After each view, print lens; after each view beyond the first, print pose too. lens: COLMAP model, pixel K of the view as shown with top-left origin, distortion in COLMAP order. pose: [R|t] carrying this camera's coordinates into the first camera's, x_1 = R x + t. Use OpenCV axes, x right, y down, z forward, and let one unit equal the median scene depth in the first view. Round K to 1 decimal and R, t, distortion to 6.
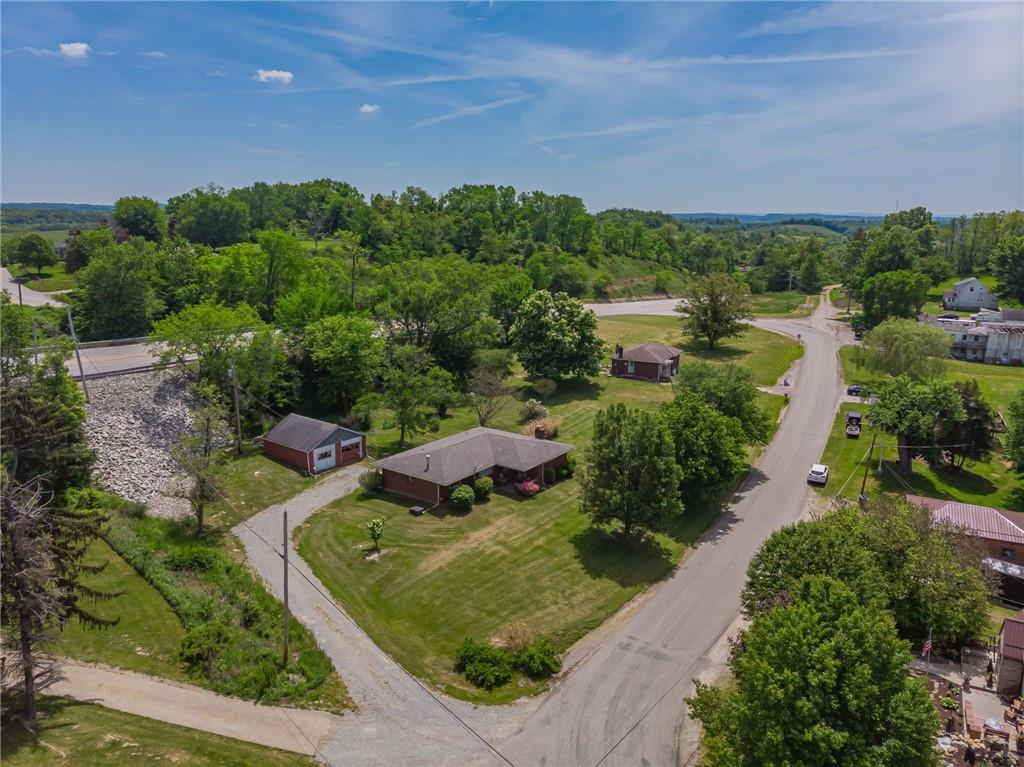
lens RADIAL K [[752.4, 0, 512.0], [0, 752.4, 383.5], [0, 0, 1]] dist [0.016978, -0.067132]
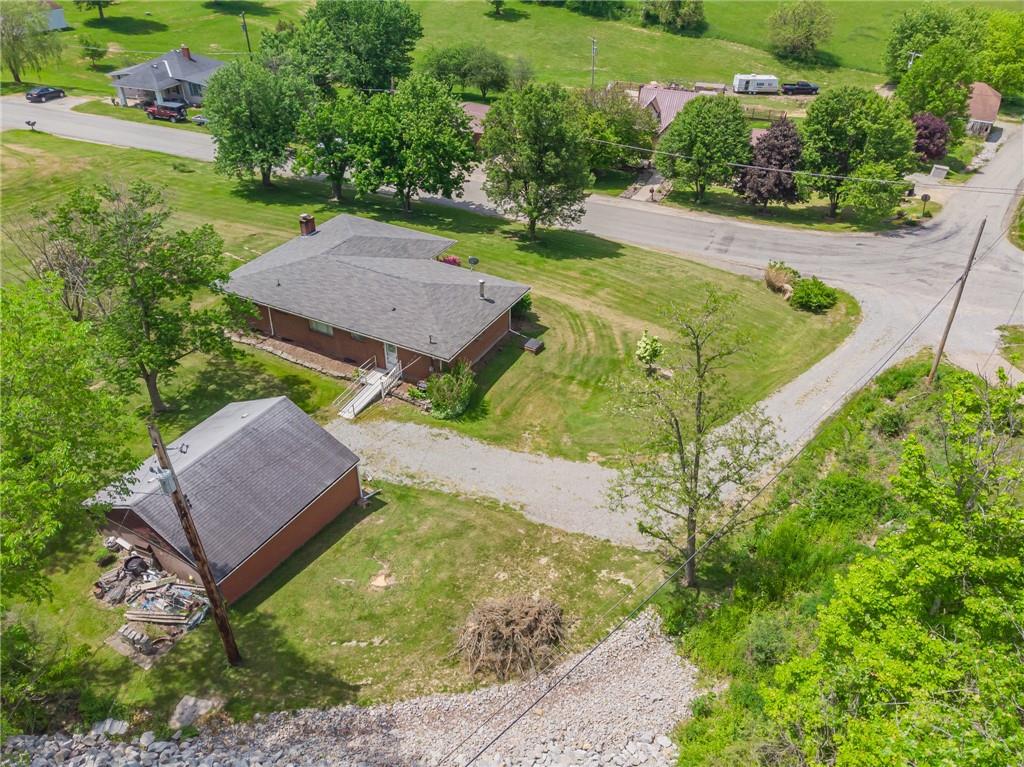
lens RADIAL K [[752.4, 0, 512.0], [0, 752.4, 383.5], [0, 0, 1]] dist [0.016978, -0.067132]
pose [[-0.142981, -0.561007, 0.815370, -0.698171], [0.199842, 0.790501, 0.578940, -0.192721], [-0.969340, 0.245723, -0.000914, 1.062209]]
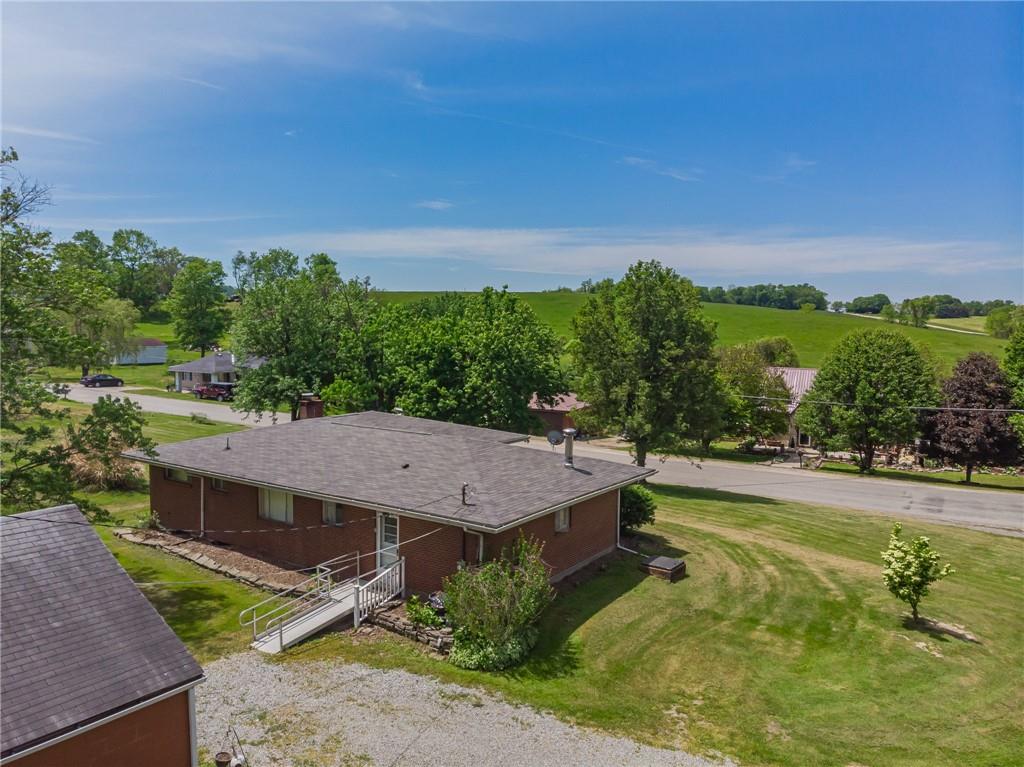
lens RADIAL K [[752.4, 0, 512.0], [0, 752.4, 383.5], [0, 0, 1]] dist [0.016978, -0.067132]
pose [[-0.033243, -0.077885, 0.996408, -0.471171], [0.200106, 0.976253, 0.082985, 0.049726], [-0.979210, 0.202146, -0.016868, 1.093662]]
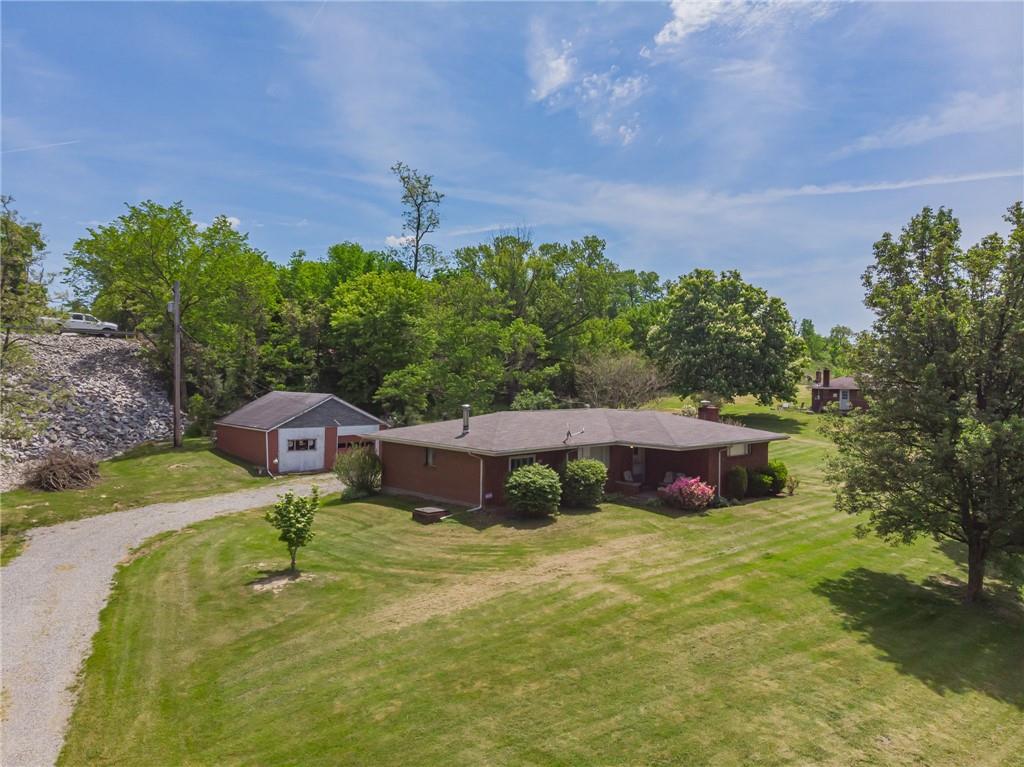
lens RADIAL K [[752.4, 0, 512.0], [0, 752.4, 383.5], [0, 0, 1]] dist [0.016978, -0.067132]
pose [[0.982415, 0.004777, -0.186647, 0.002263], [-0.043827, 0.977641, -0.205664, 0.188342], [0.181491, 0.210228, 0.960659, 0.591289]]
